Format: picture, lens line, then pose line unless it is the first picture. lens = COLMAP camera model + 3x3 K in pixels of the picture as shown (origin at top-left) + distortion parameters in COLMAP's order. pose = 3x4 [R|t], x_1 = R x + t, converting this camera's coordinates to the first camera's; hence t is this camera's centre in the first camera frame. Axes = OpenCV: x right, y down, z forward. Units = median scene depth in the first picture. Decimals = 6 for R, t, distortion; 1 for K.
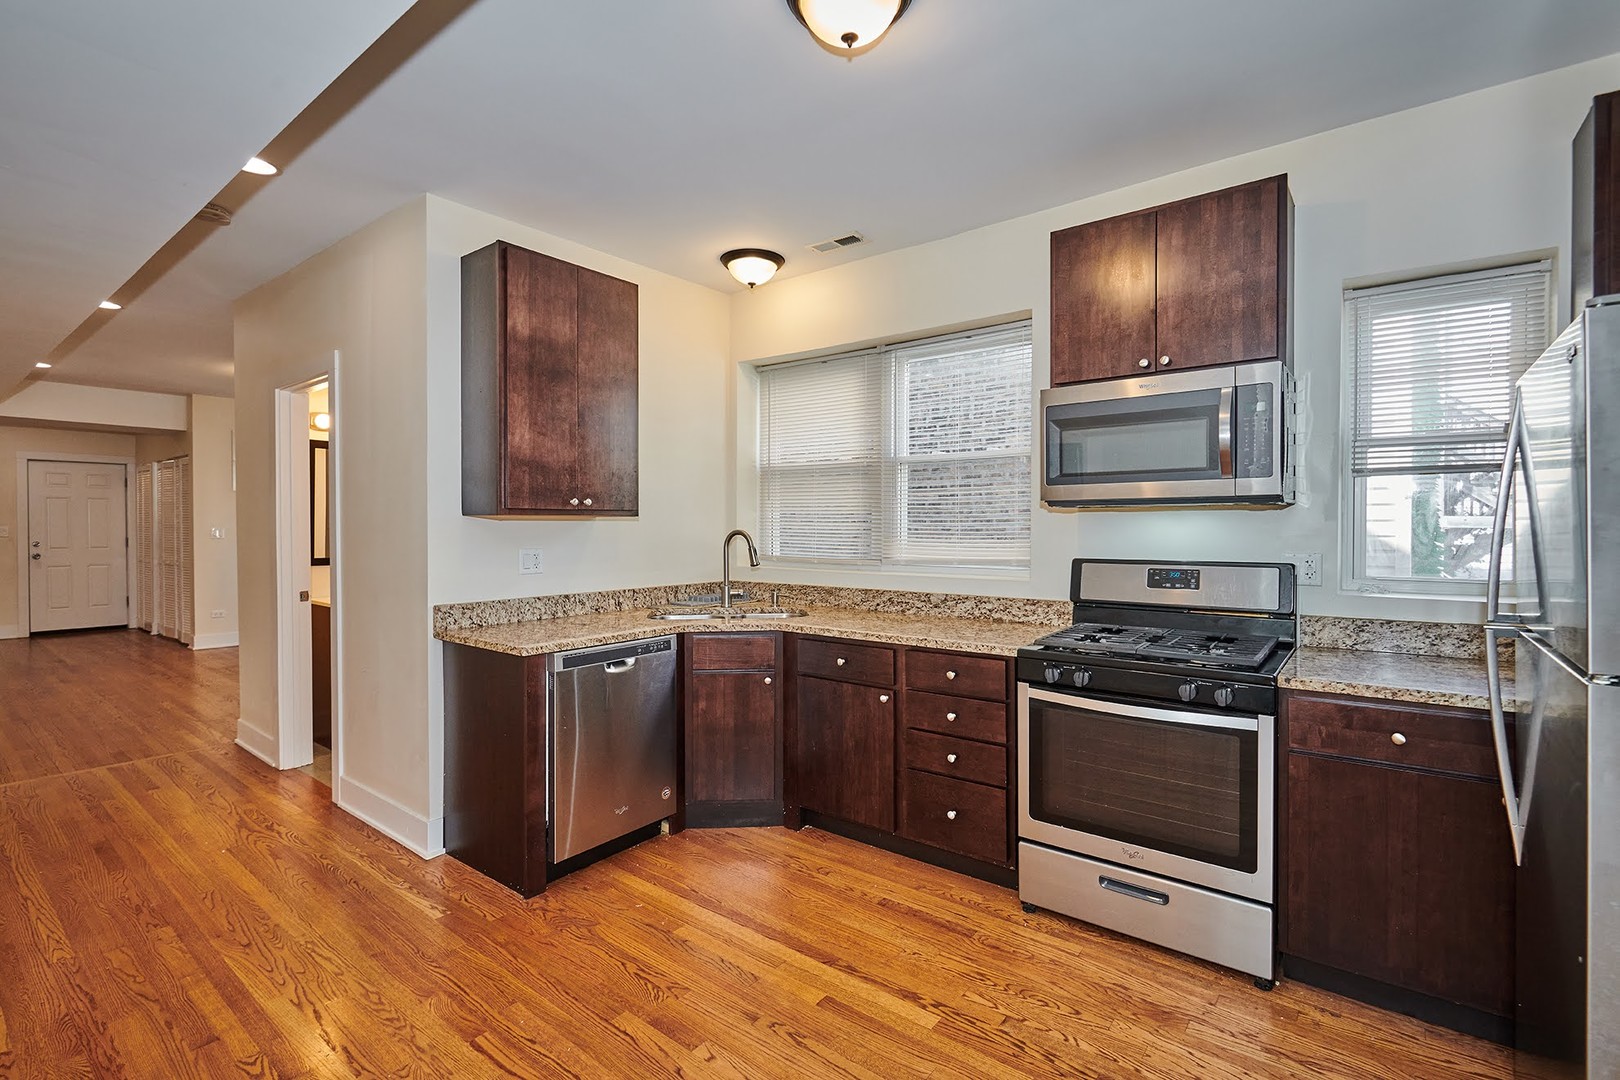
lens RADIAL K [[748.2, 0, 800.3], [0, 748.2, 532.8], [0, 0, 1]] dist [-0.007359, -0.000807]
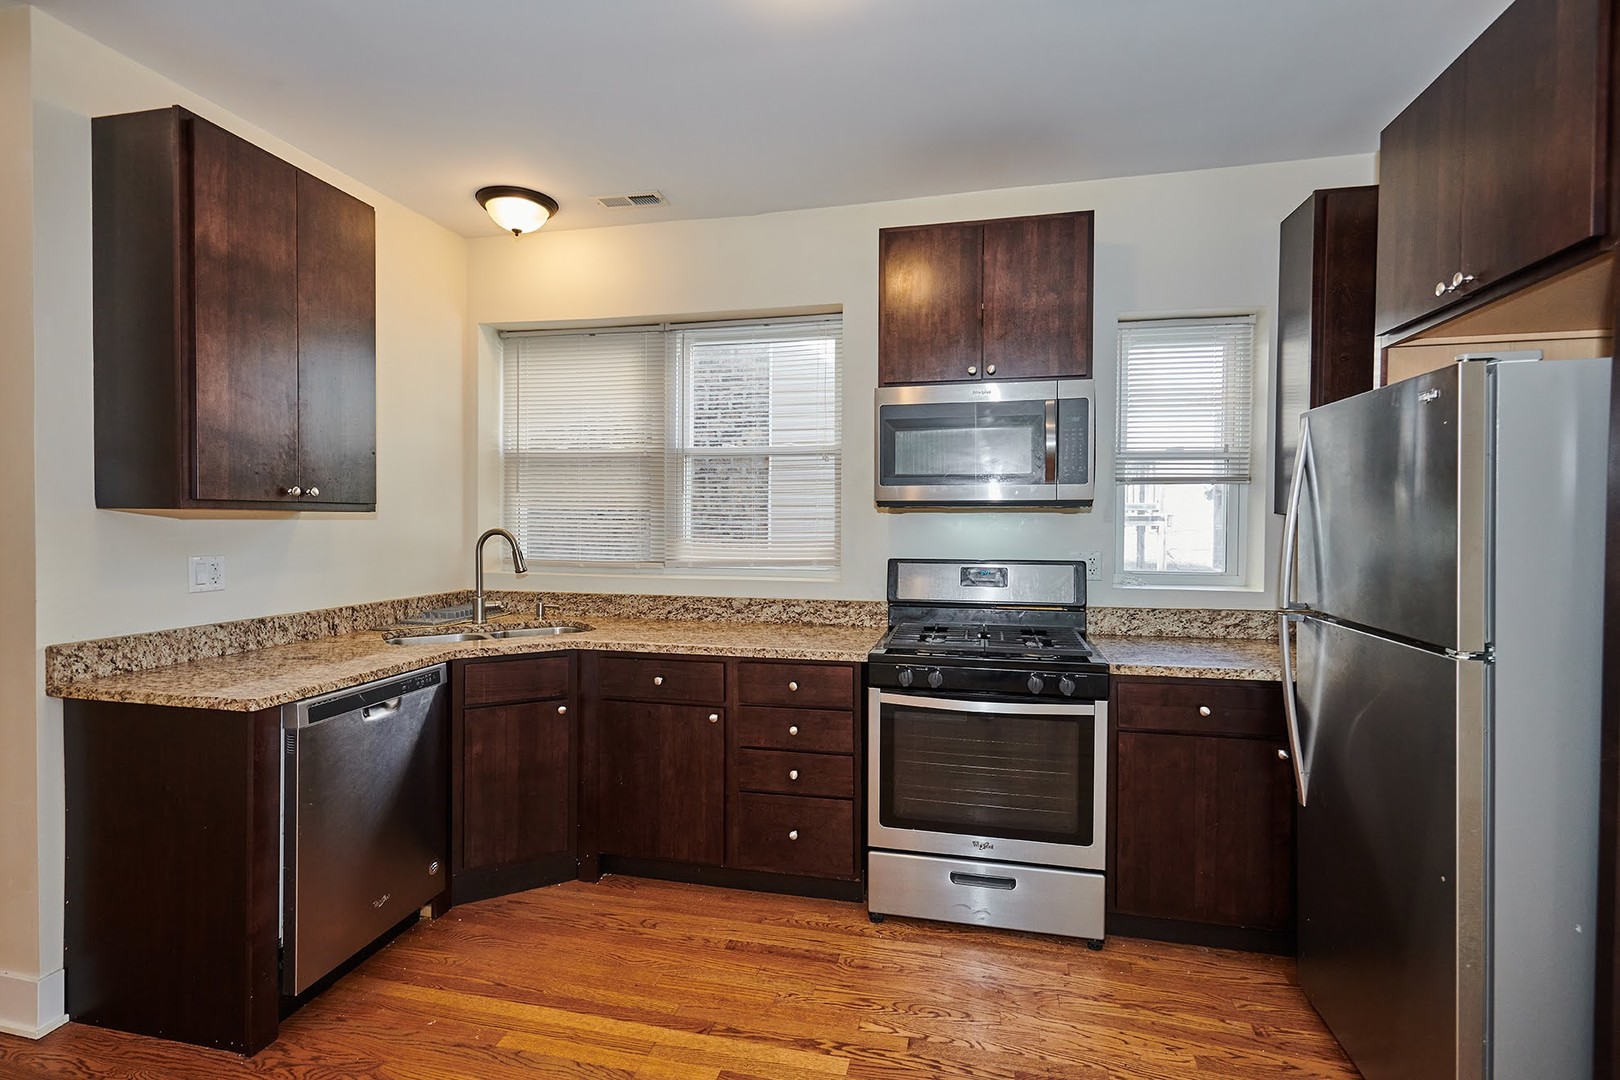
lens RADIAL K [[786.4, 0, 799.3], [0, 786.4, 532.7], [0, 0, 1]] dist [0.002556, 0.000891]
pose [[0.903480, -0.001258, 0.428629, -0.203394], [-0.001583, 0.999979, 0.006272, -0.007255], [-0.428628, -0.006345, 0.903459, 0.103743]]
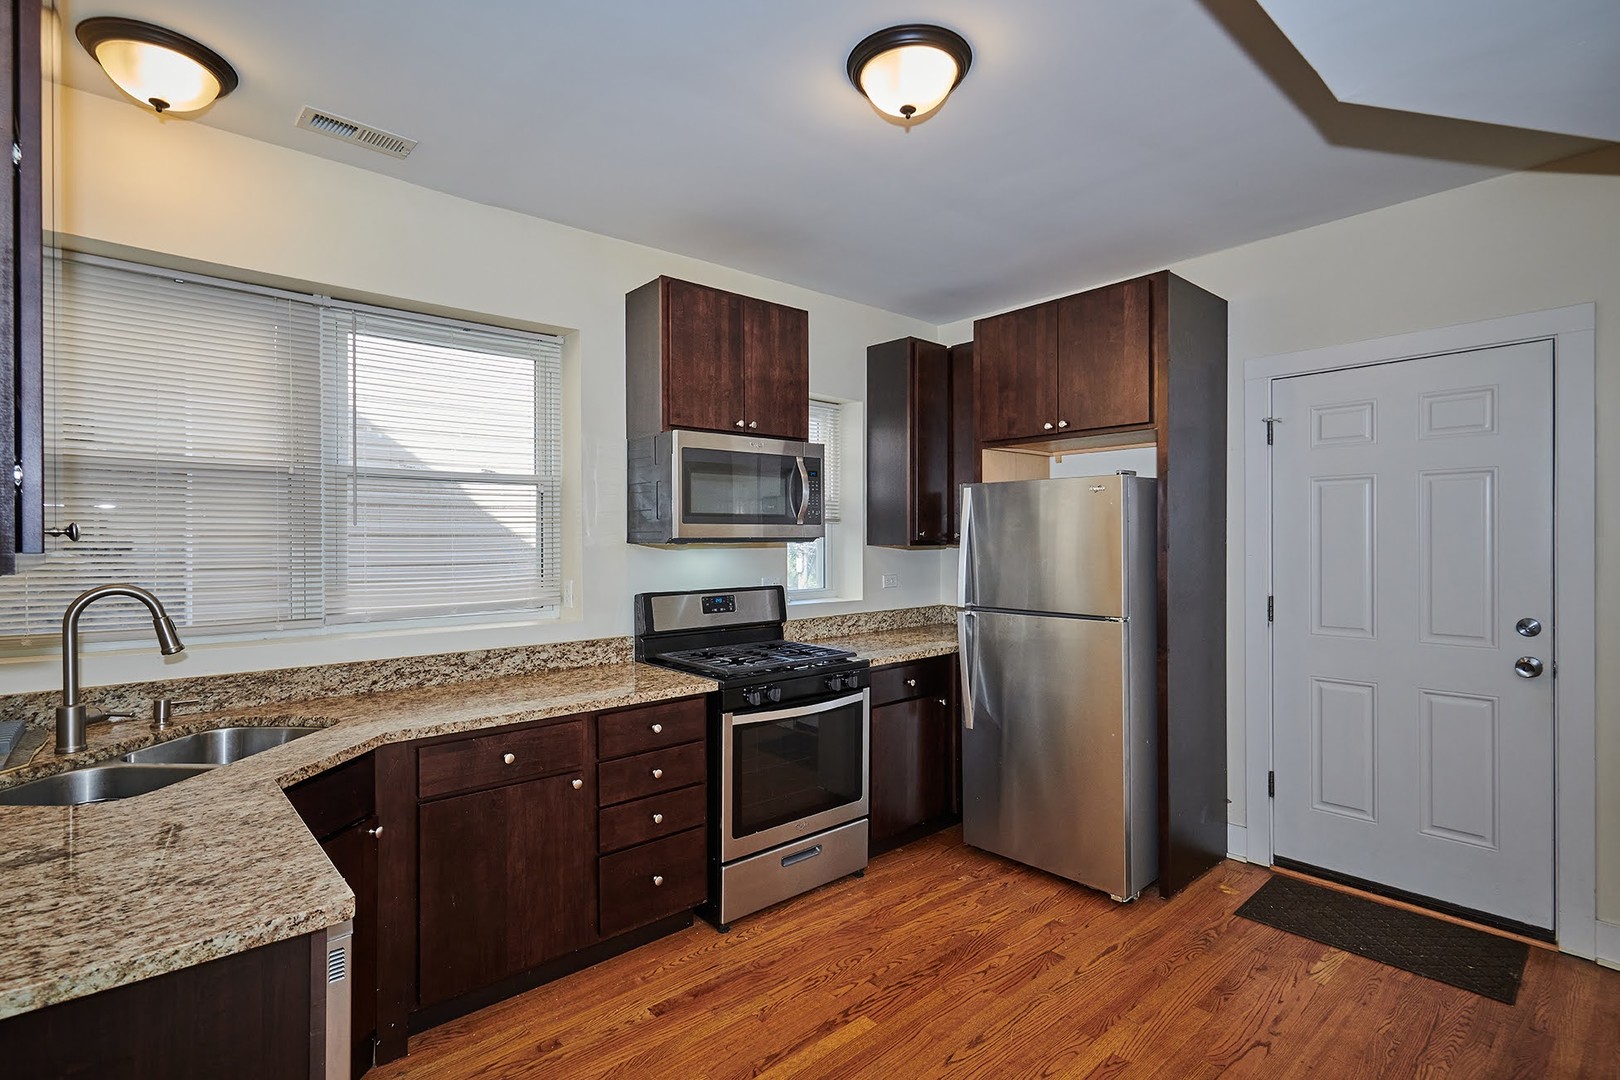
lens RADIAL K [[788.3, 0, 808.8], [0, 788.3, 541.9], [0, 0, 1]] dist [0.001673, 0.000367]
pose [[0.166056, -0.000940, 0.986116, -0.687074], [0.014957, 0.999887, -0.001565, -0.032098], [-0.986003, 0.015009, 0.166051, 0.621650]]
